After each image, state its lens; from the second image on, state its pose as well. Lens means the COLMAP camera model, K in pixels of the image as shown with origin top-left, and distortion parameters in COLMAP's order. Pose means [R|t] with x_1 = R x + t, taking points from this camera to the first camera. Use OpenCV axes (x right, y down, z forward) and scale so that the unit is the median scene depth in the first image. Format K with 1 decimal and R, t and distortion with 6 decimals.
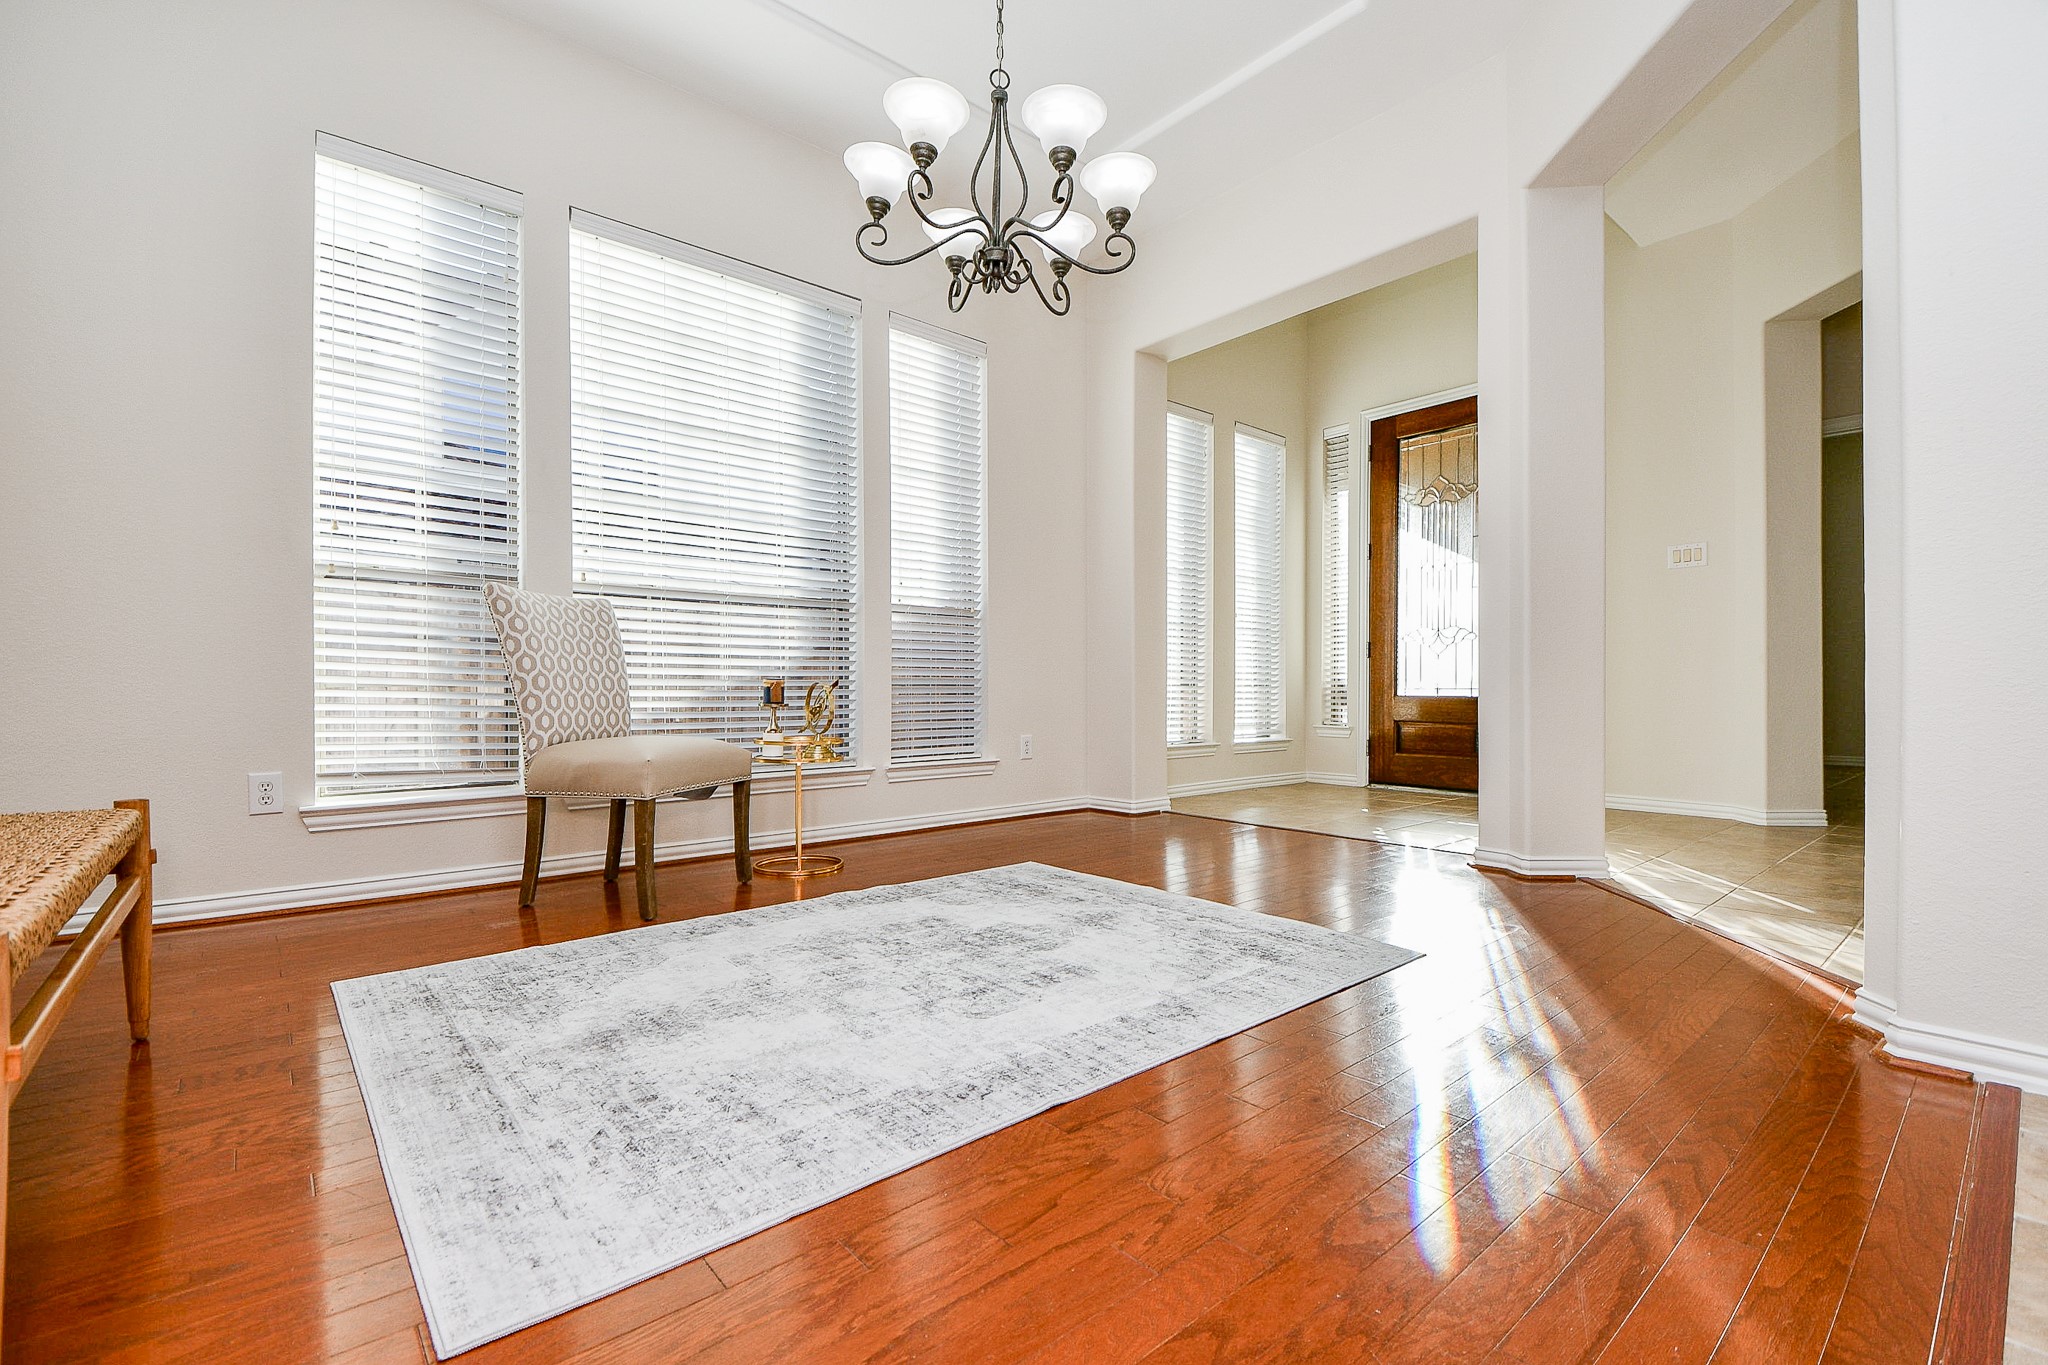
lens RADIAL K [[914.7, 0, 1085.1], [0, 914.7, 698.0], [0, 0, 1]] dist [0.012399, -0.016258]
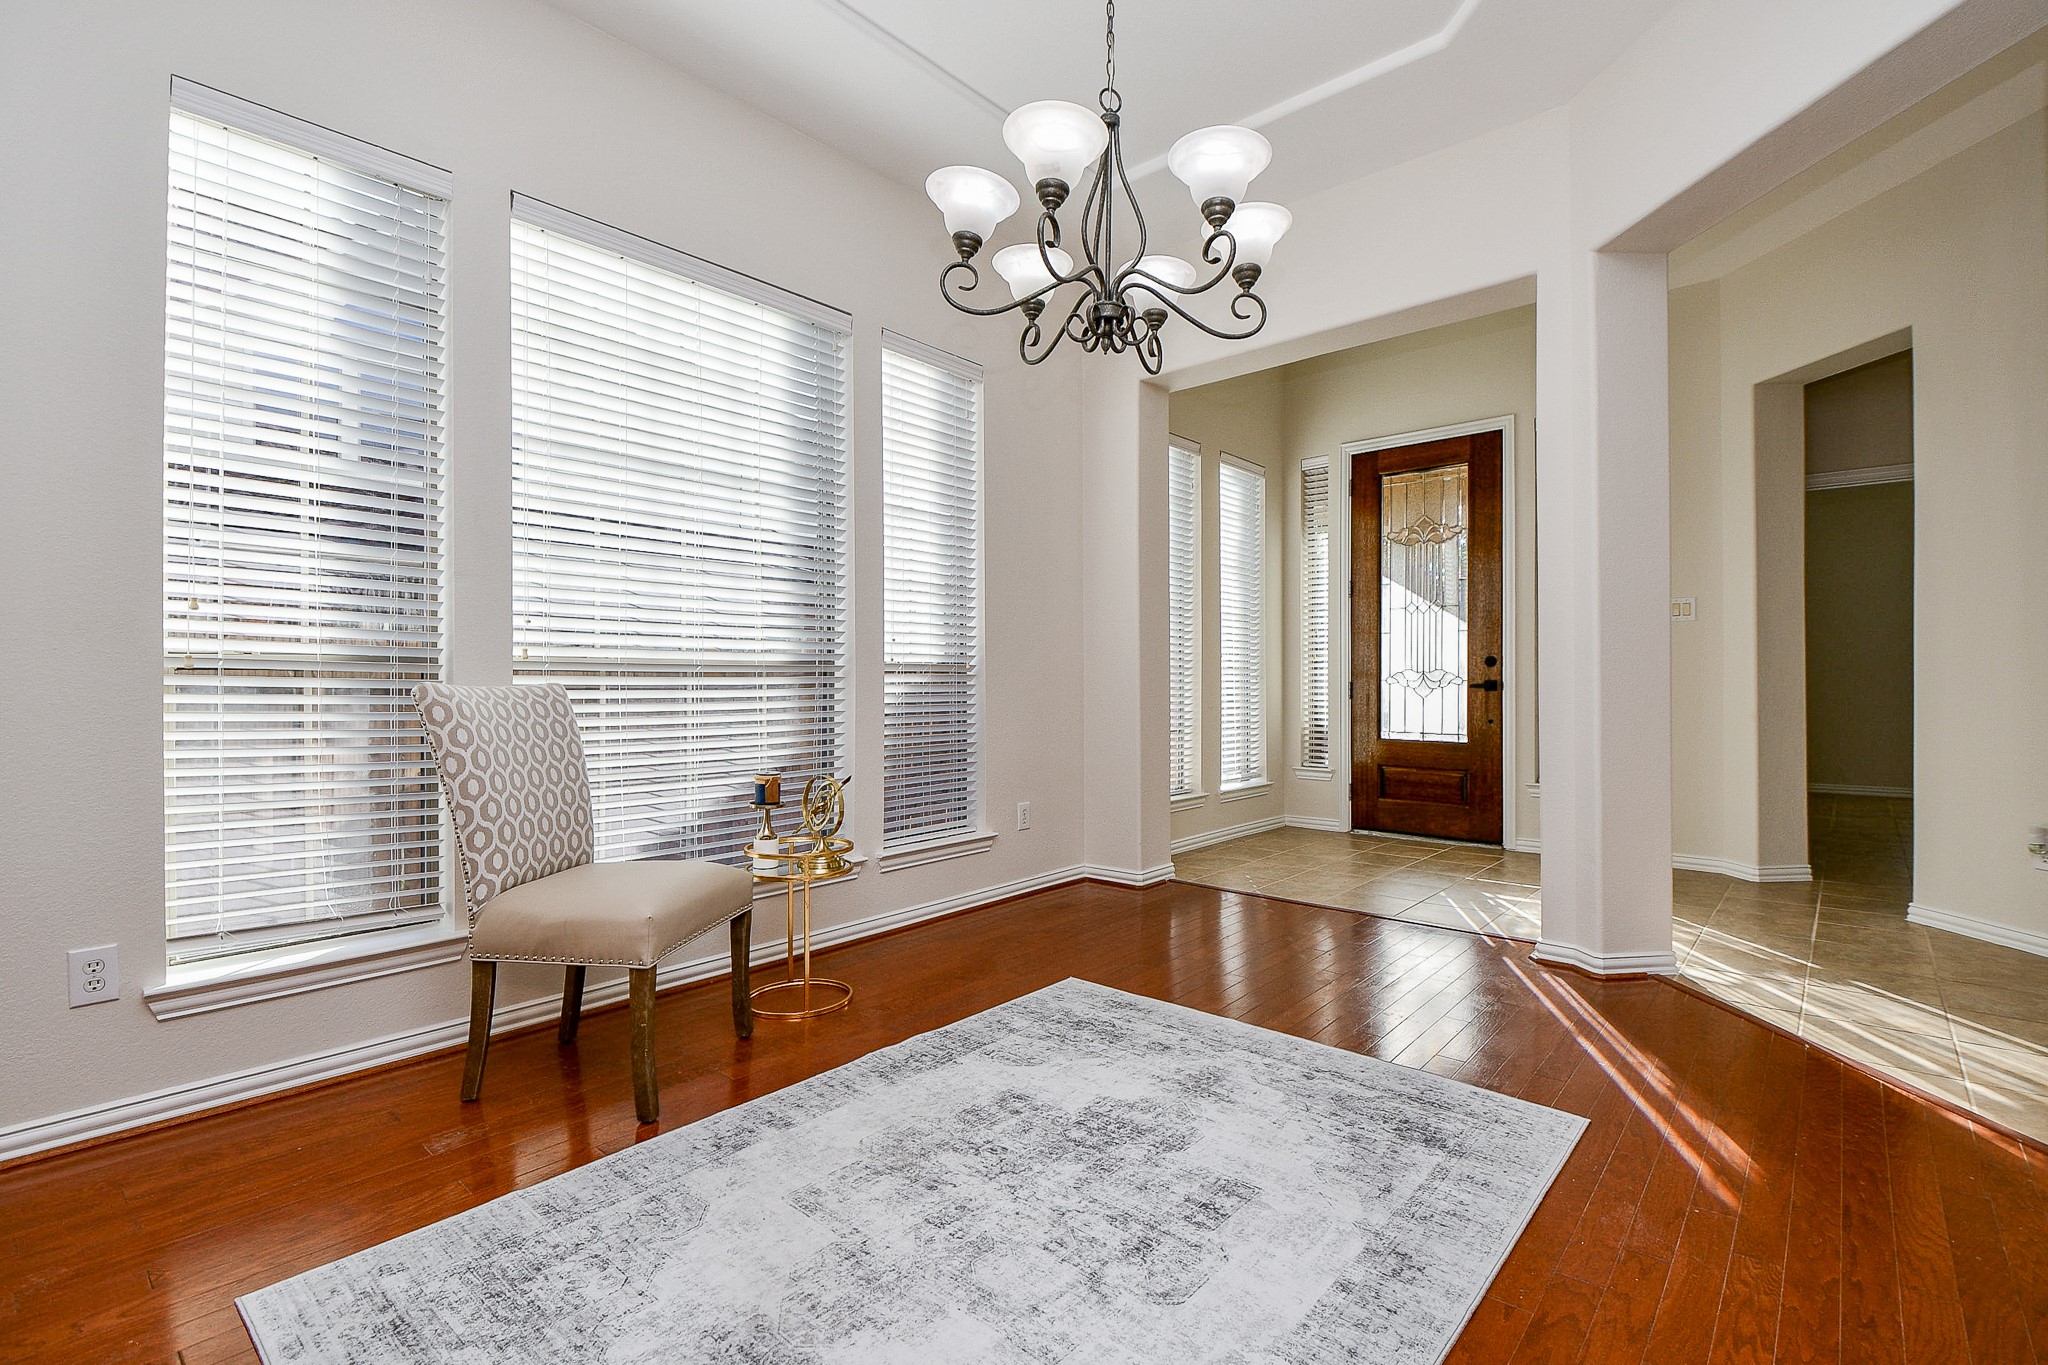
lens RADIAL K [[914.7, 0, 1079.4], [0, 914.7, 662.4], [0, 0, 1]] dist [0.012399, -0.016258]
pose [[0.988706, 0.002297, 0.149850, -0.194562], [-0.001292, 0.999976, -0.006808, -0.122873], [-0.149862, 0.006538, 0.988685, 0.140523]]
